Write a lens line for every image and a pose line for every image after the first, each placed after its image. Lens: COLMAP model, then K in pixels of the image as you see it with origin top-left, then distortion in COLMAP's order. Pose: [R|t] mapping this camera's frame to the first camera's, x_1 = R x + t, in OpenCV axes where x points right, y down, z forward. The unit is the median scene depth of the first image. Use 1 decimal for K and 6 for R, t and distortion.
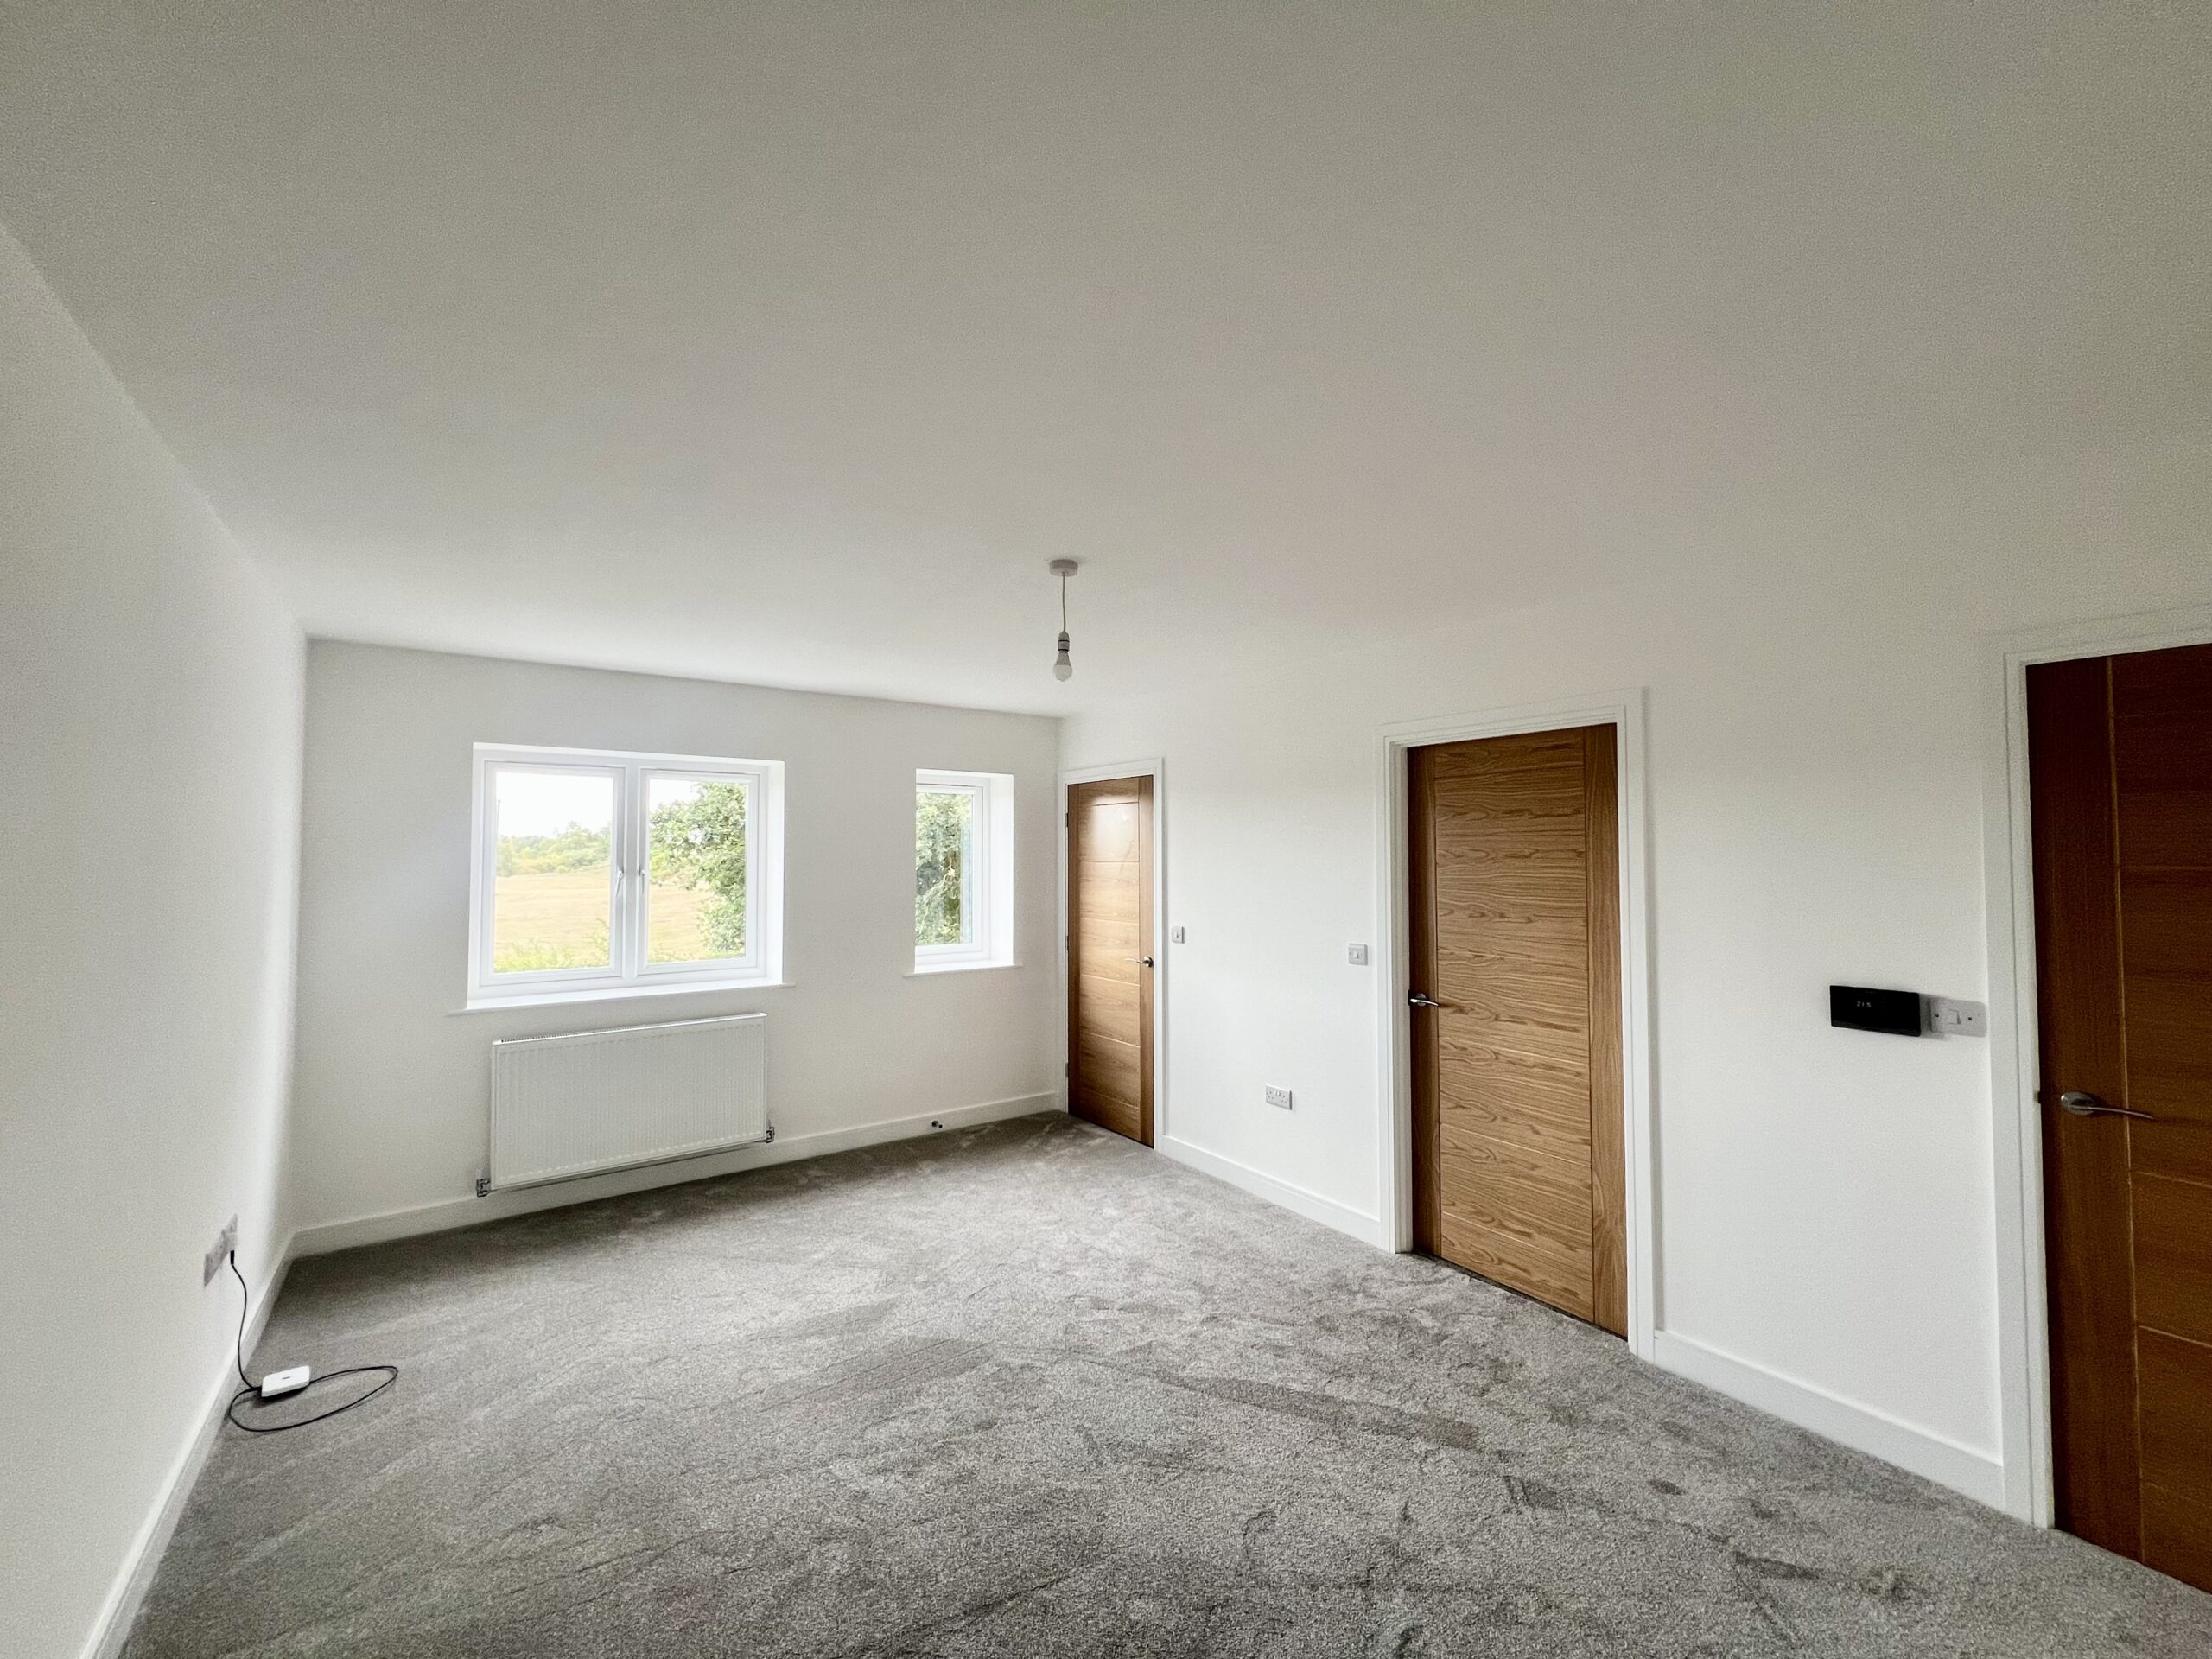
lens RADIAL K [[888.5, 0, 1114.8], [0, 888.5, 832.6], [0, 0, 1]] dist [-0.002230, 0.000922]
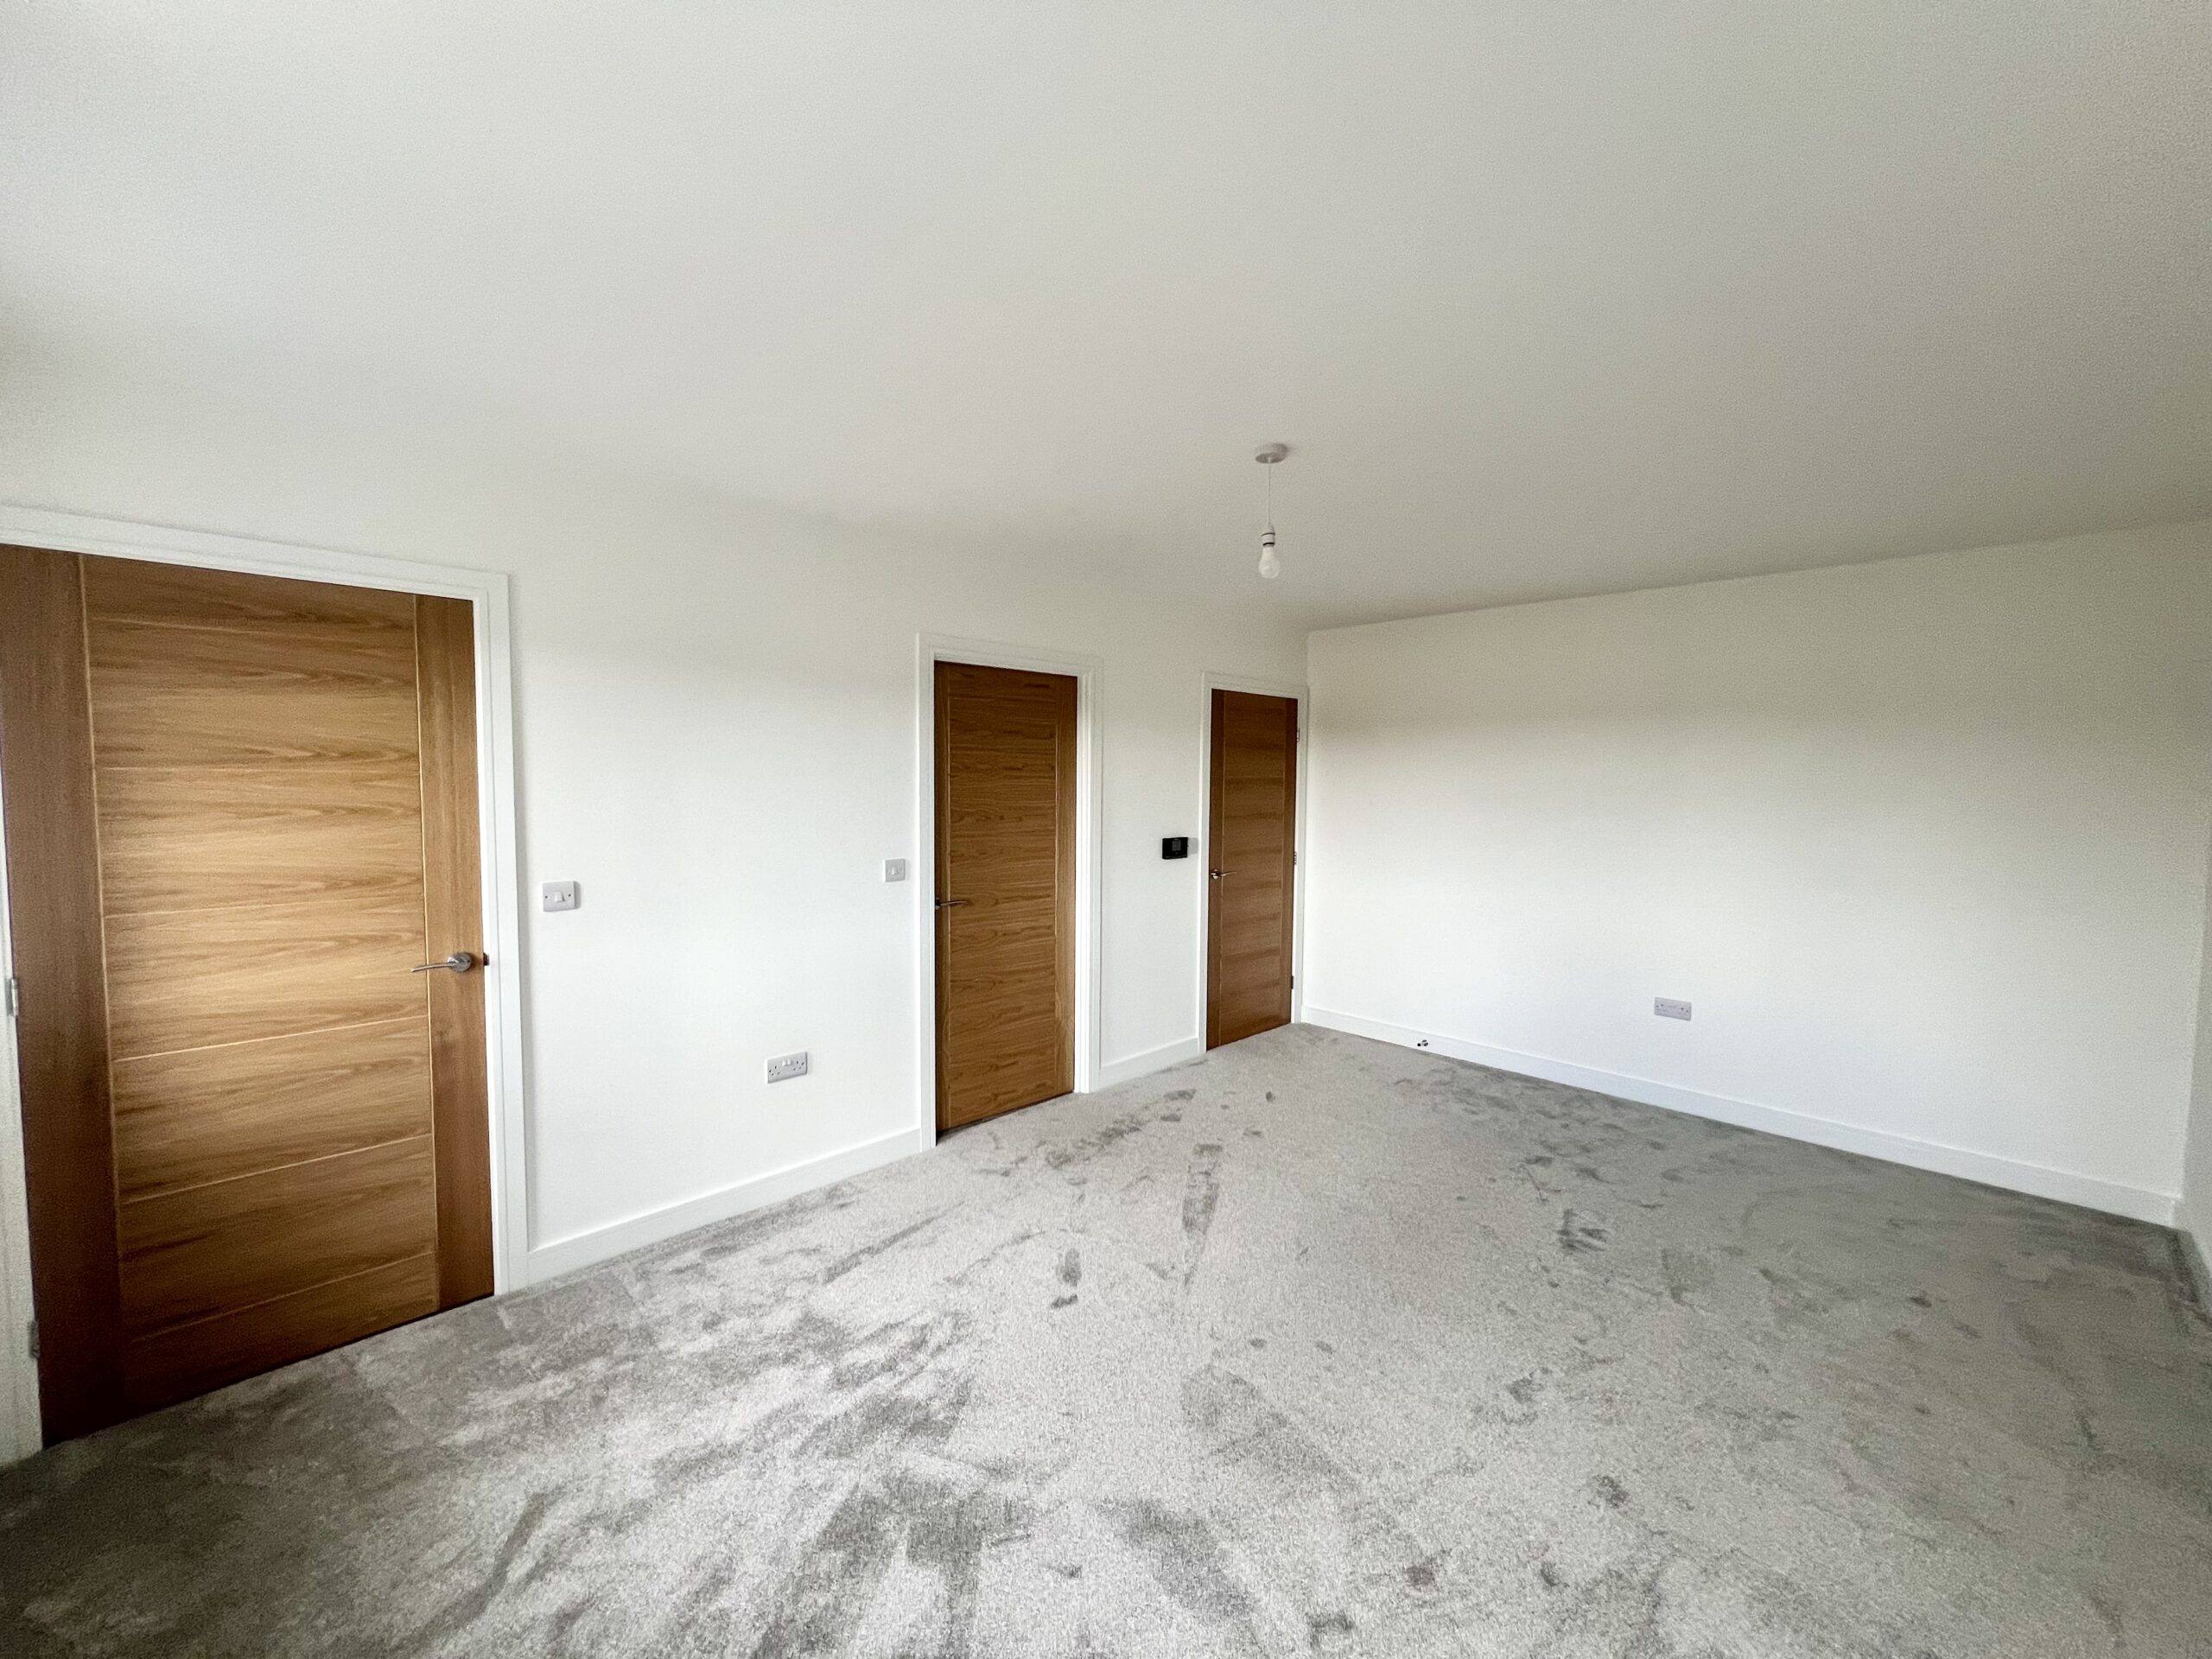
lens RADIAL K [[886.3, 0, 1115.2], [0, 886.3, 825.4], [0, 0, 1]] dist [-0.000802, 0.000358]
pose [[-0.156781, -0.065429, 0.985464, -0.736979], [-0.044458, 0.997259, 0.059139, 0.025072], [-0.986632, -0.034540, -0.159260, 0.987416]]
